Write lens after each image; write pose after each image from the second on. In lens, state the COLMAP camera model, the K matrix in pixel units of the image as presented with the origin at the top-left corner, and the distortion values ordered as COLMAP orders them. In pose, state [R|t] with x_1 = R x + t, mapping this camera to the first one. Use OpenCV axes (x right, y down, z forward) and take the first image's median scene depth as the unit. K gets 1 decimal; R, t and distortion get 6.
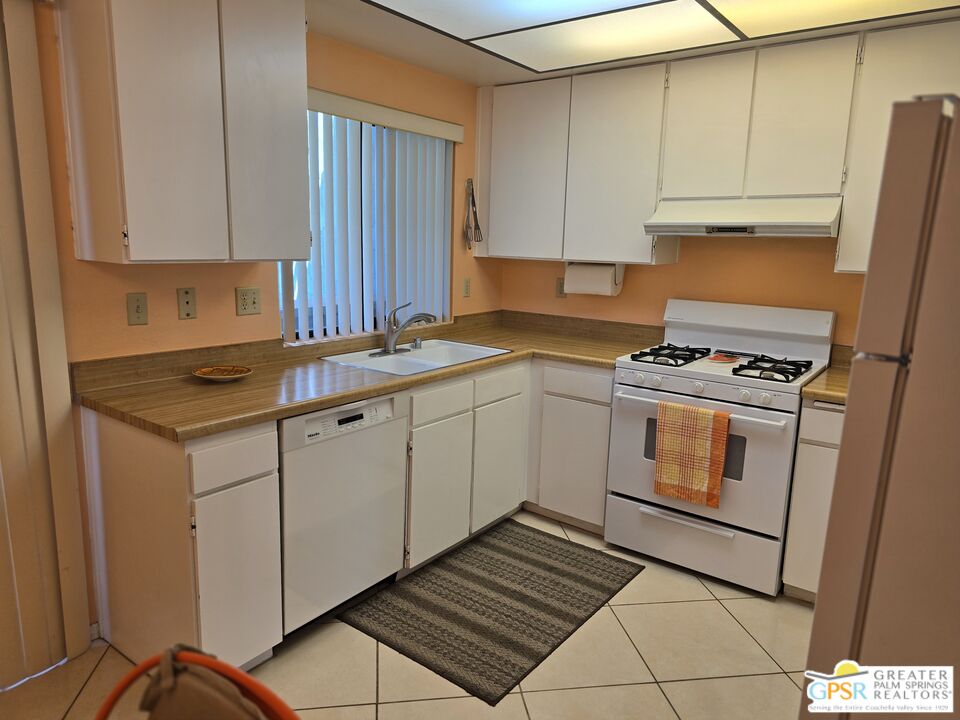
lens RADIAL K [[644.6, 0, 470.9], [0, 644.6, 352.2], [0, 0, 1]] dist [0.069530, -0.057934]
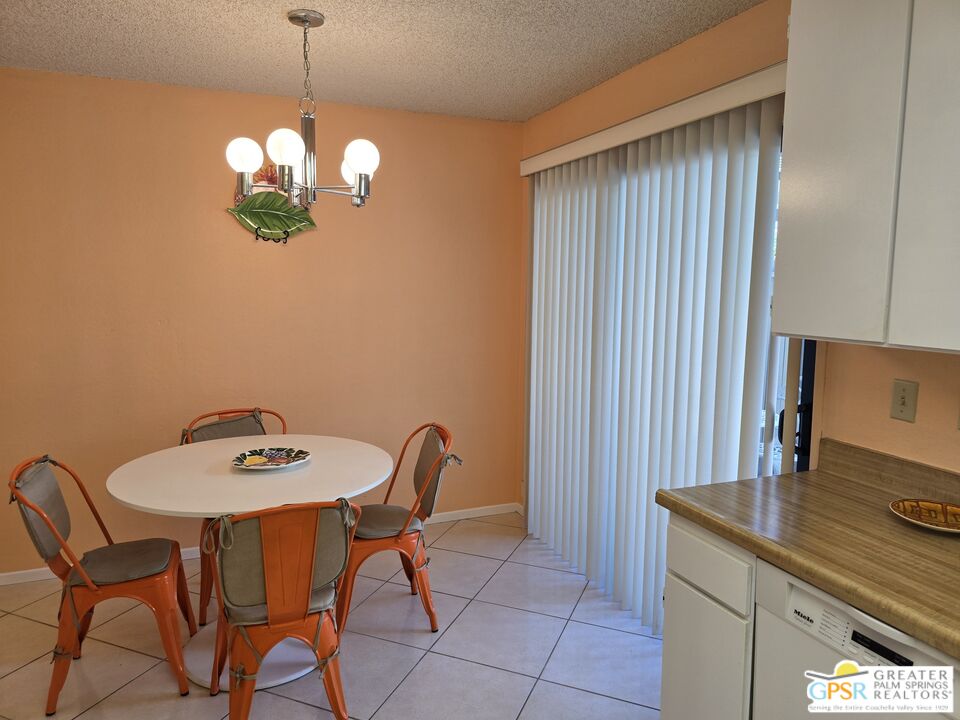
lens RADIAL K [[644.6, 0, 470.9], [0, 644.6, 352.2], [0, 0, 1]] dist [0.069530, -0.057934]
pose [[-0.513299, 0.059719, -0.856129, 0.348286], [-0.179135, 0.968147, 0.174935, -0.133907], [0.839306, 0.243156, -0.486251, 0.747788]]
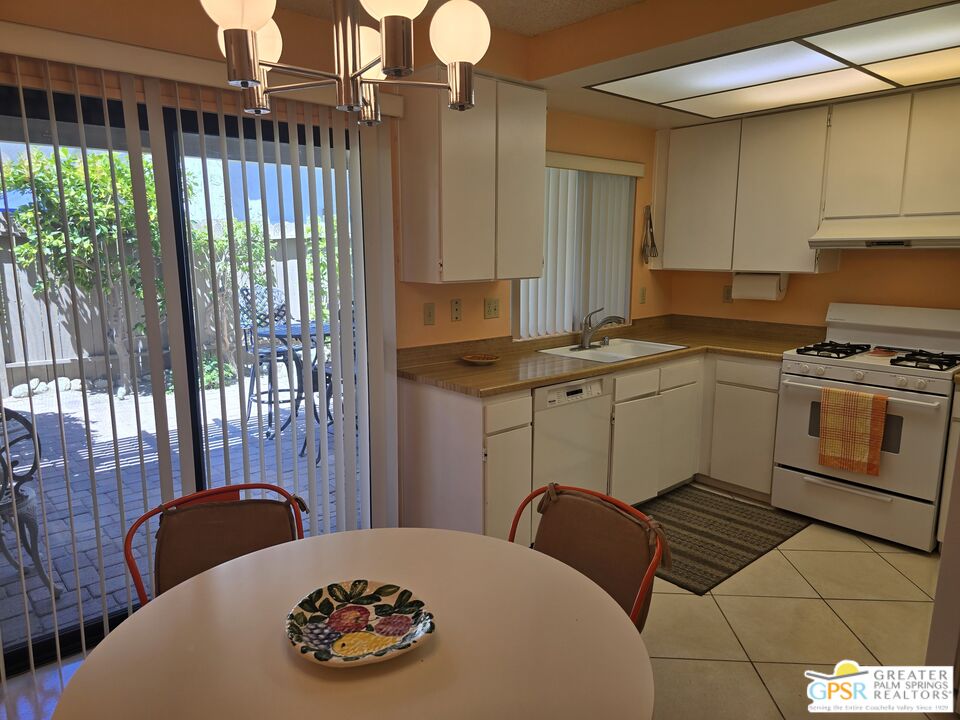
lens RADIAL K [[644.6, 0, 470.9], [0, 644.6, 352.2], [0, 0, 1]] dist [0.069530, -0.057934]
pose [[0.980427, 0.004116, -0.196840, -0.107849], [-0.007495, 0.999837, -0.016423, 0.034724], [0.196740, 0.017577, 0.980298, -0.309741]]
